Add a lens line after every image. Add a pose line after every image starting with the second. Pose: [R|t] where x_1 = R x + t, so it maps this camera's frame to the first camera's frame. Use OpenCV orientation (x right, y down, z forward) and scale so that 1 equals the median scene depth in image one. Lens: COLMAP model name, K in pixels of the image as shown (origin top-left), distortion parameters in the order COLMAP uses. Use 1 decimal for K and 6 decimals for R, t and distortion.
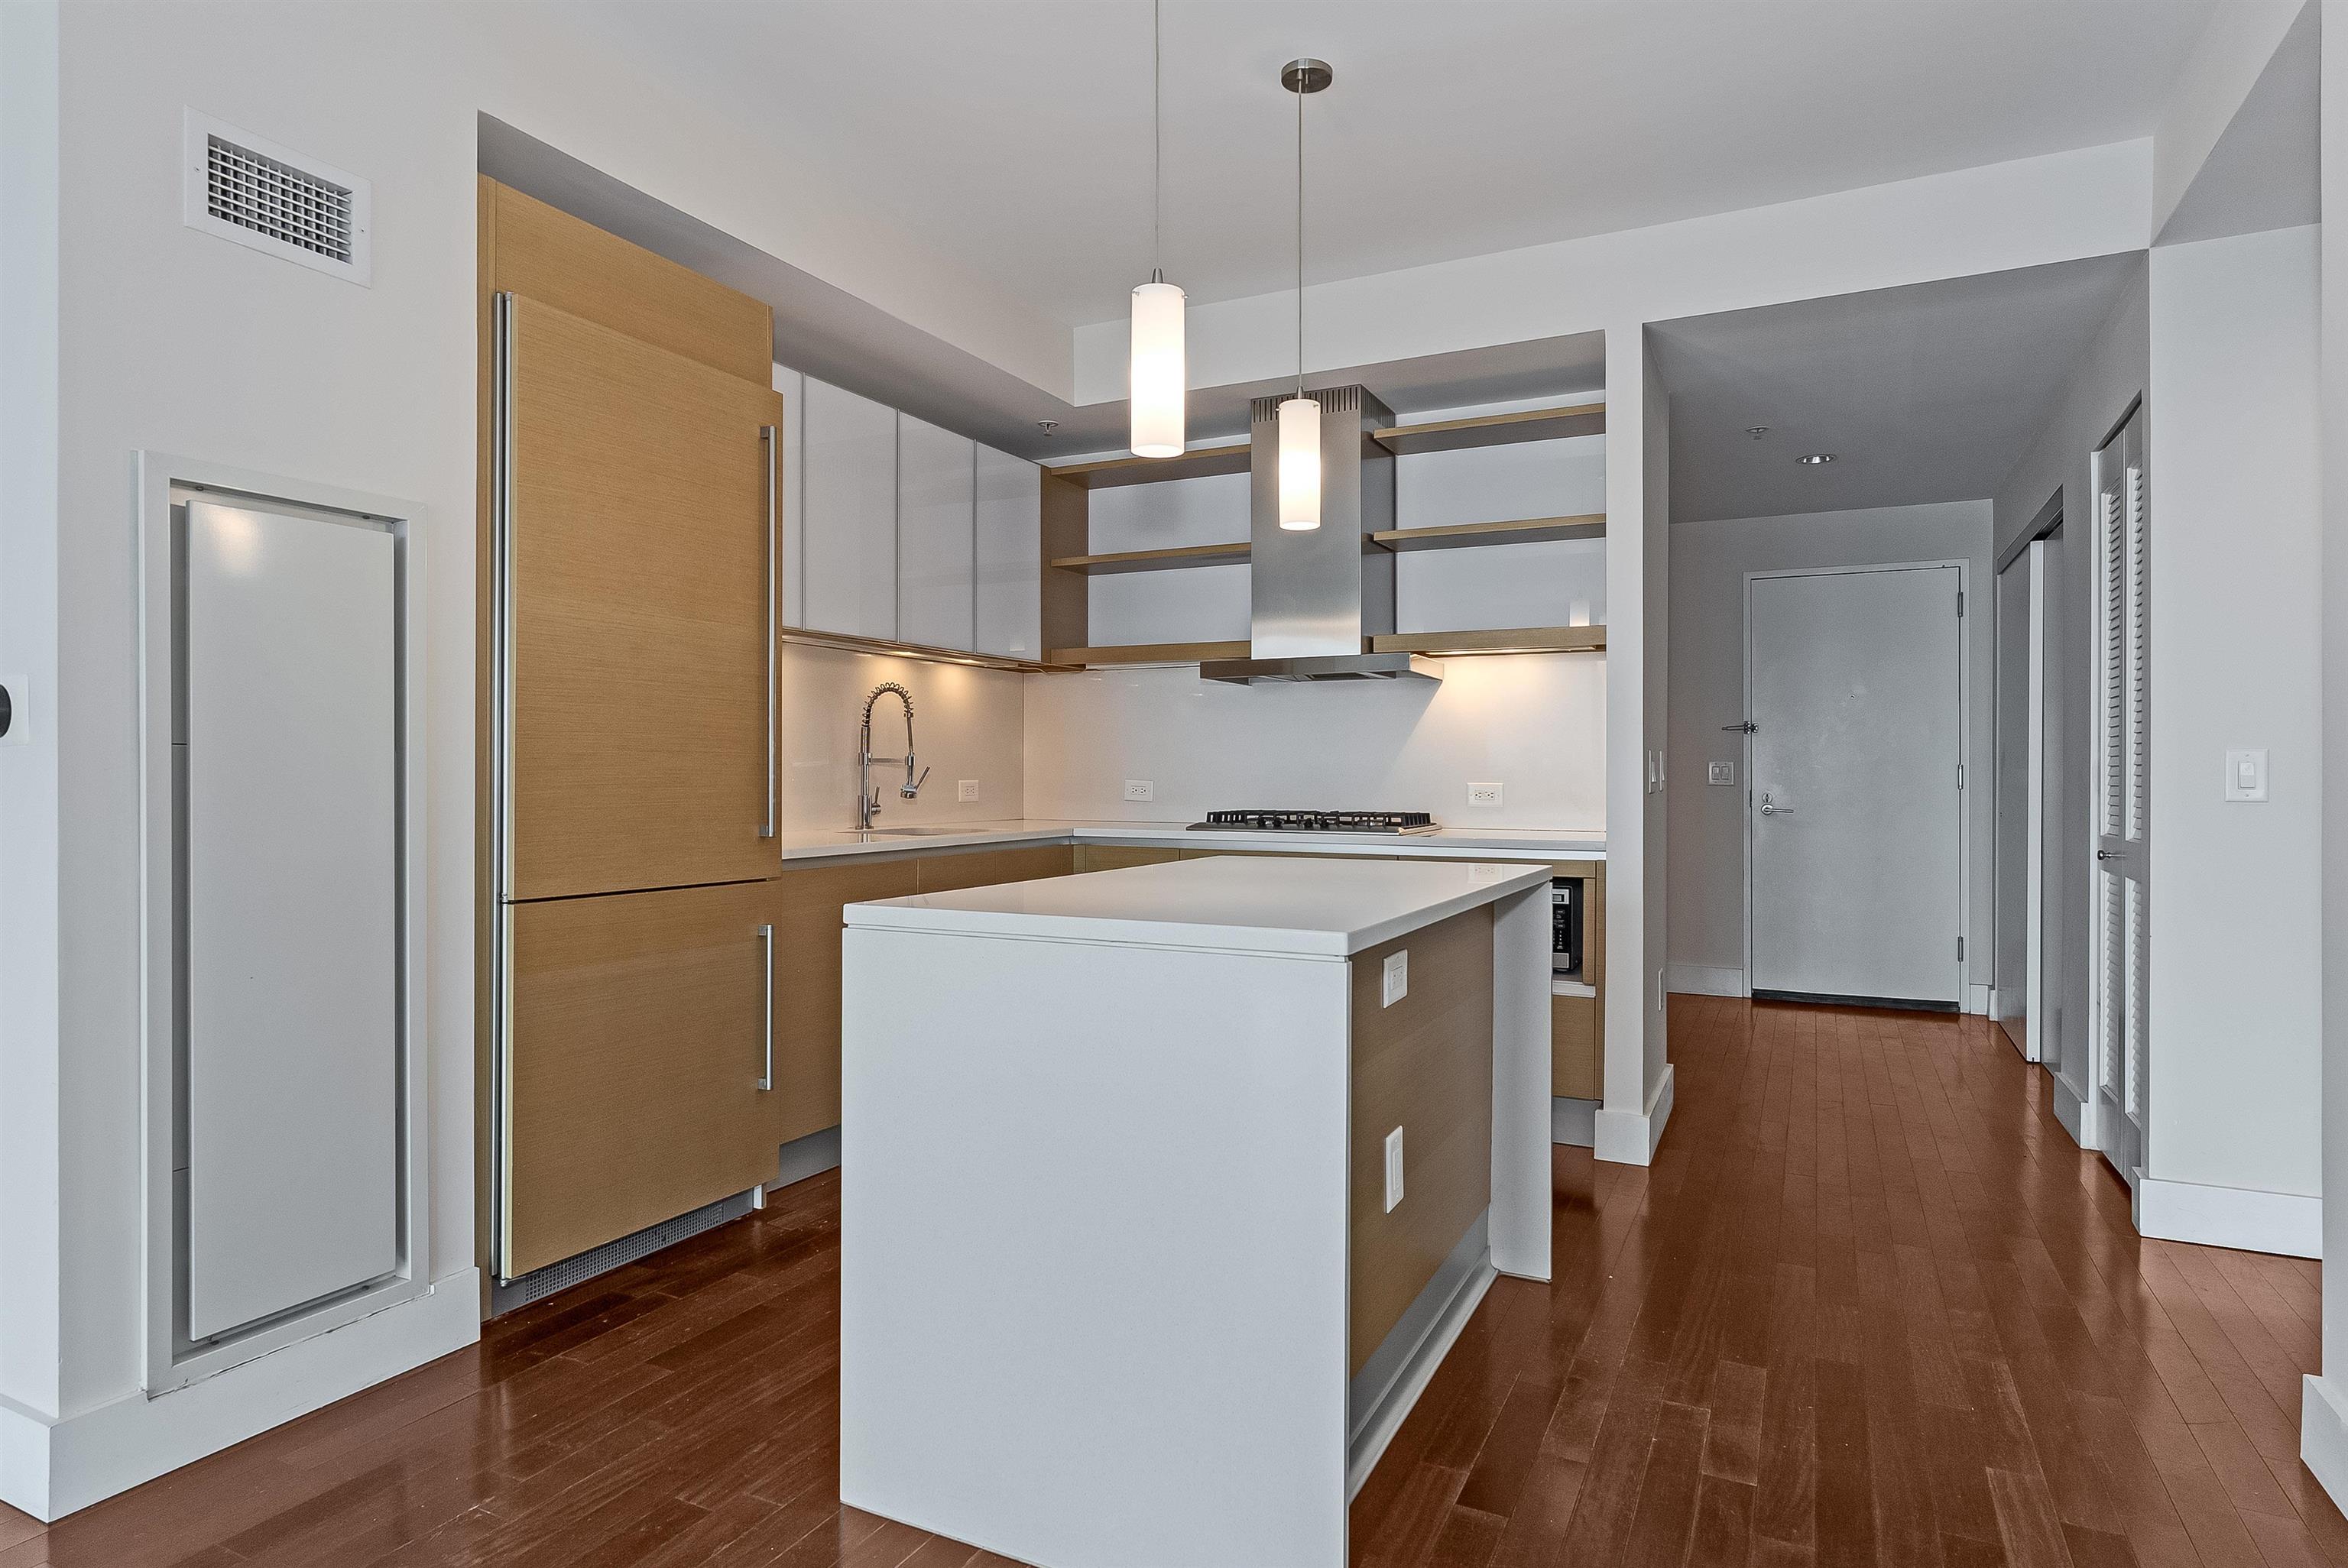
lens RADIAL K [[1312.8, 0, 1174.0], [0, 1312.8, 784.0], [0, 0, 1]] dist [-0.003621, -0.001142]
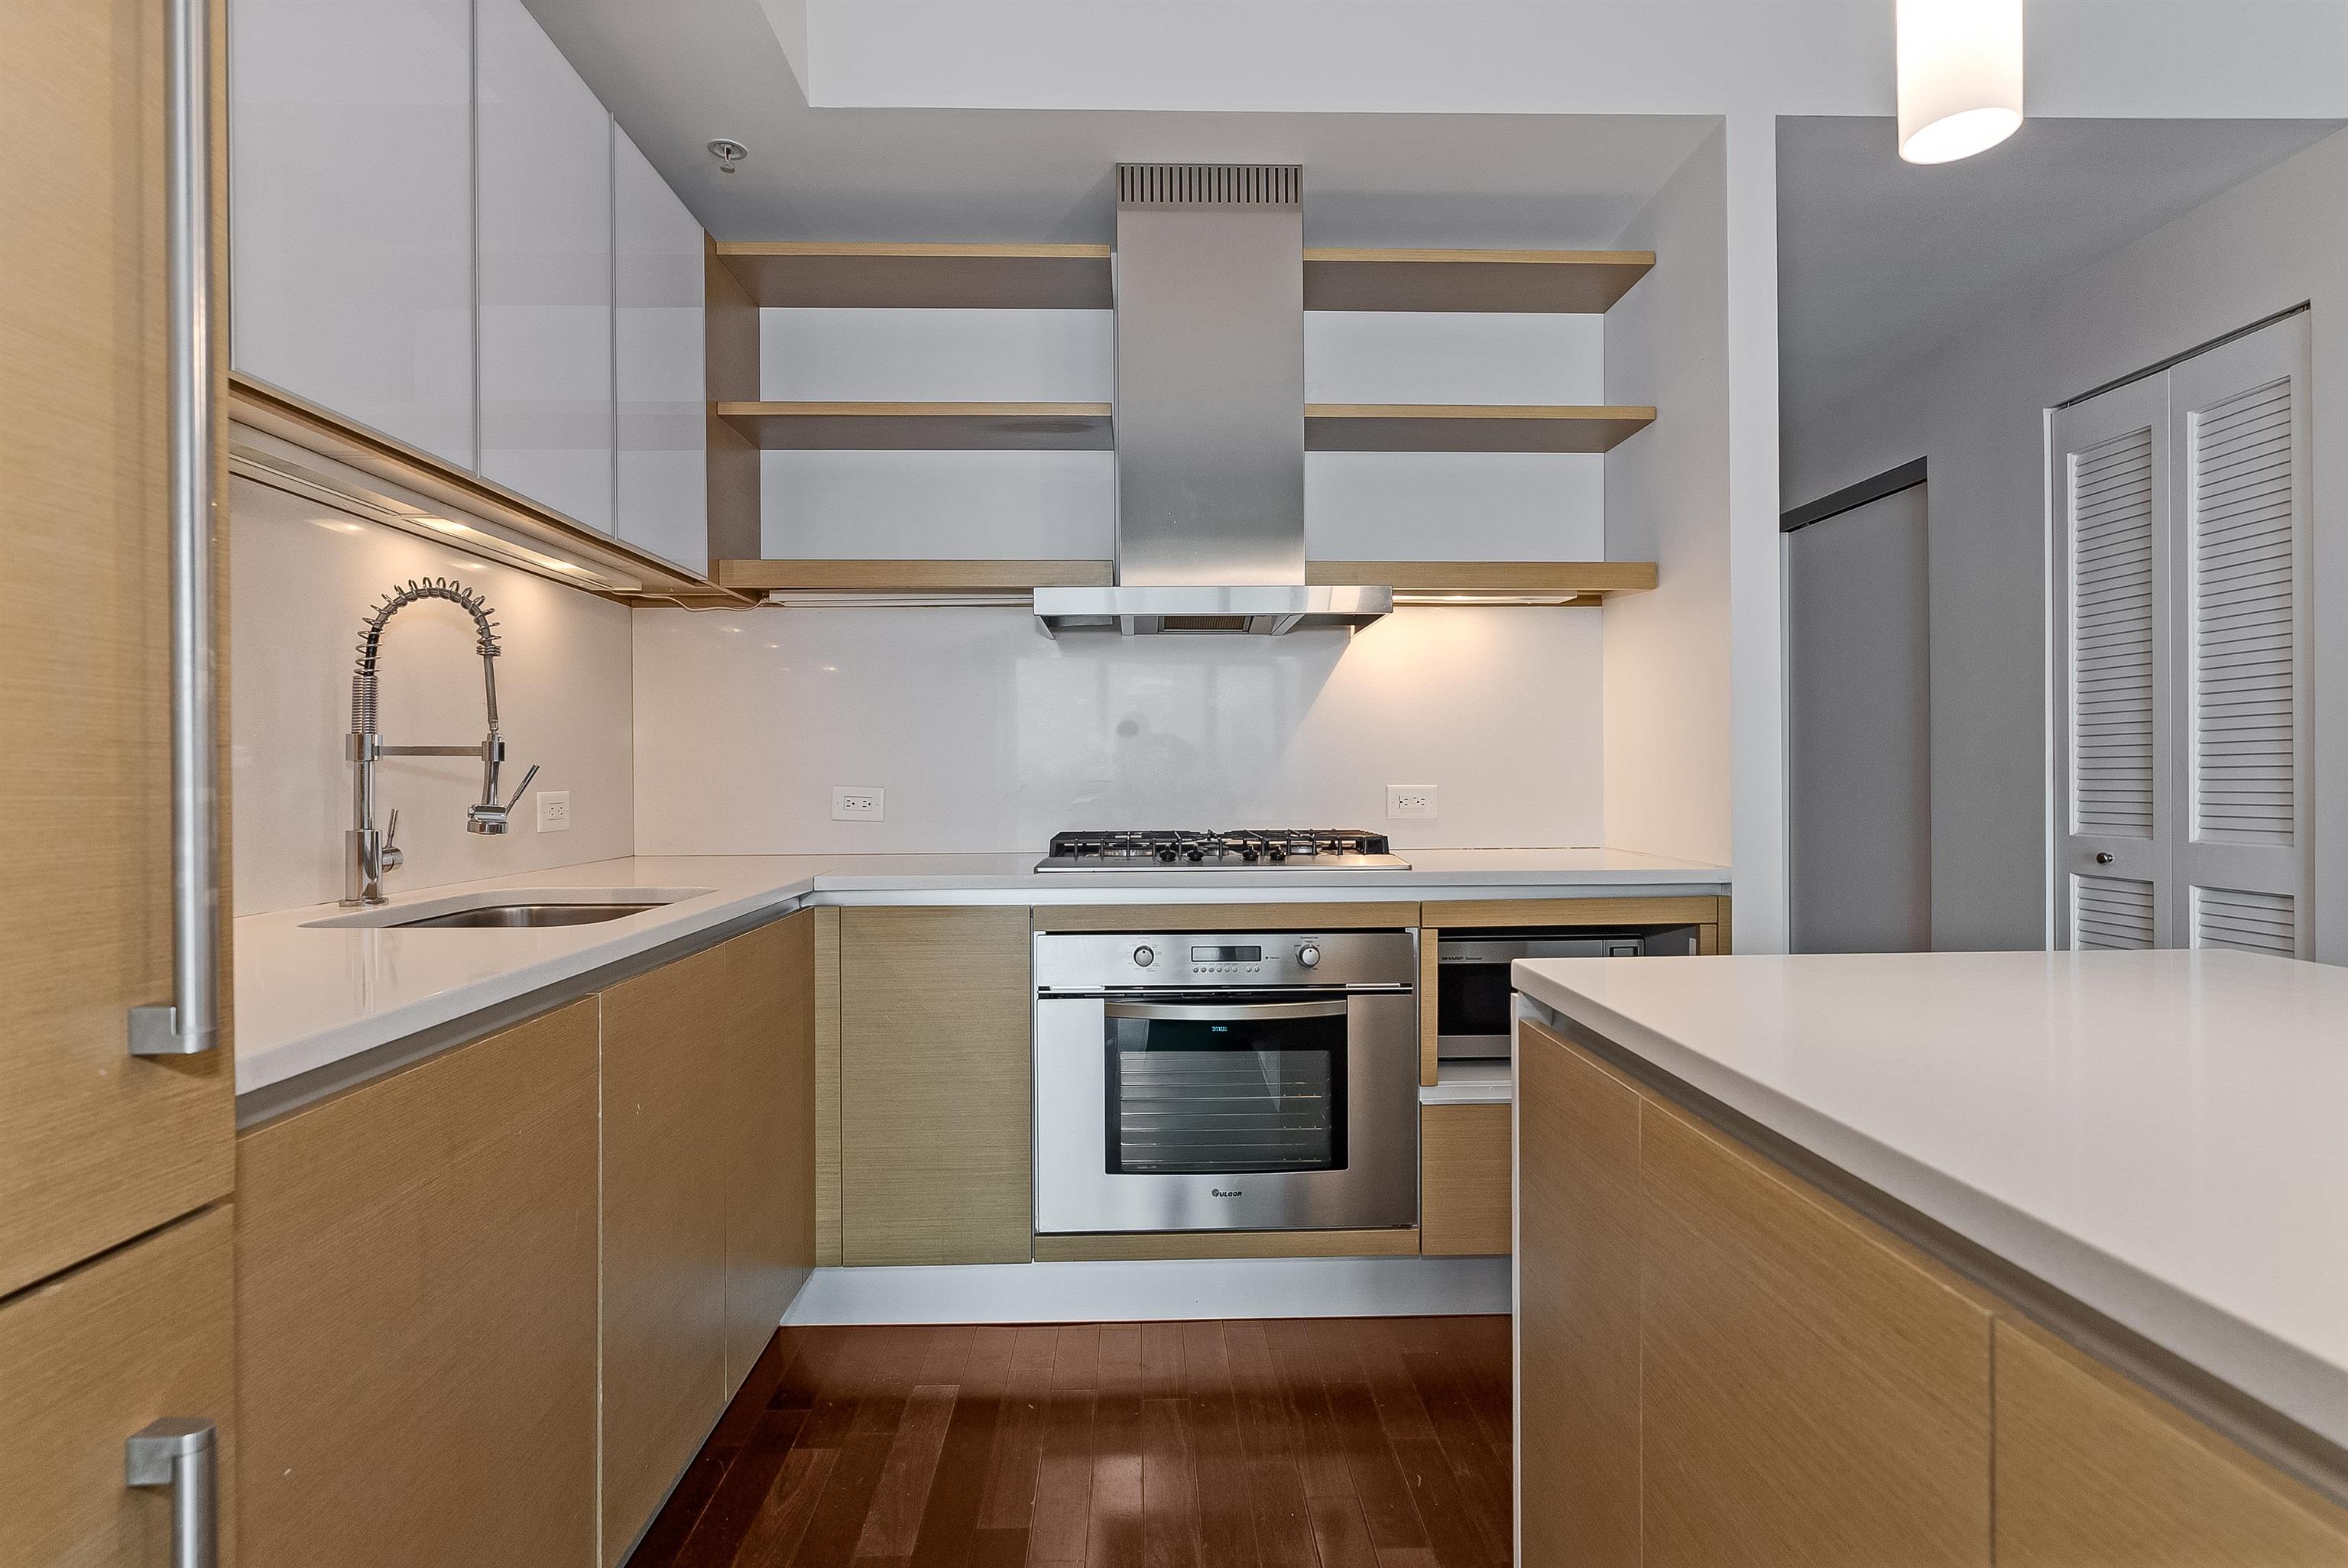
lens RADIAL K [[1152.8, 0, 1174.0], [0, 1152.8, 784.0], [0, 0, 1]] dist [-0.015222, 0.000158]
pose [[0.878299, -0.011577, 0.477972, -0.181039], [0.012574, 0.999920, 0.001112, -0.003565], [-0.477947, 0.005033, 0.878374, 0.535010]]
